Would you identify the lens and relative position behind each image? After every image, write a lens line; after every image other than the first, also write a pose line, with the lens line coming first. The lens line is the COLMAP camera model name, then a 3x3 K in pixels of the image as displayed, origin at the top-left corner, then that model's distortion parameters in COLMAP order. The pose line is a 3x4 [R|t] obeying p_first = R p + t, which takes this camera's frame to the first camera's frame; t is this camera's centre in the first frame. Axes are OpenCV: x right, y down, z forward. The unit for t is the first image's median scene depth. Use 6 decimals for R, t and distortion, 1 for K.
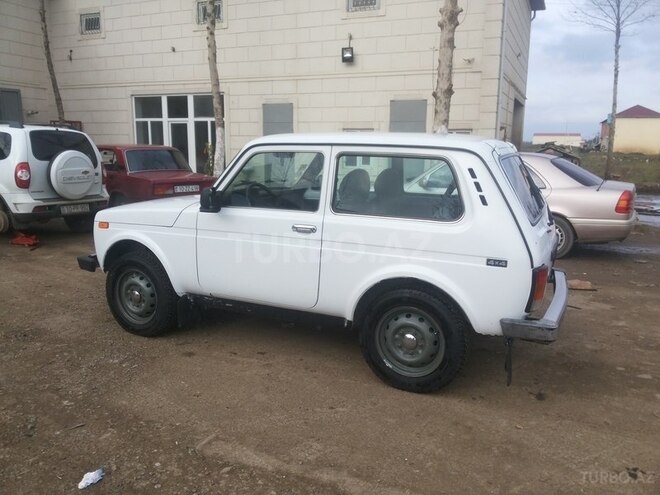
lens RADIAL K [[535.4, 0, 332.6], [0, 535.4, 246.8], [0, 0, 1]] dist [-0.004700, -0.011554]
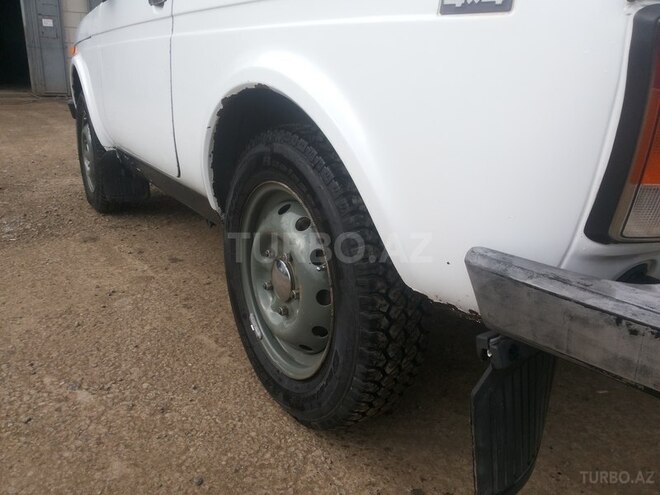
lens RADIAL K [[535.4, 0, 332.6], [0, 535.4, 246.8], [0, 0, 1]] dist [-0.004700, -0.011554]
pose [[0.851891, 0.175216, -0.493538, 0.119372], [-0.121514, 0.982786, 0.139166, 0.033933], [0.509426, -0.058582, 0.858518, 0.239639]]
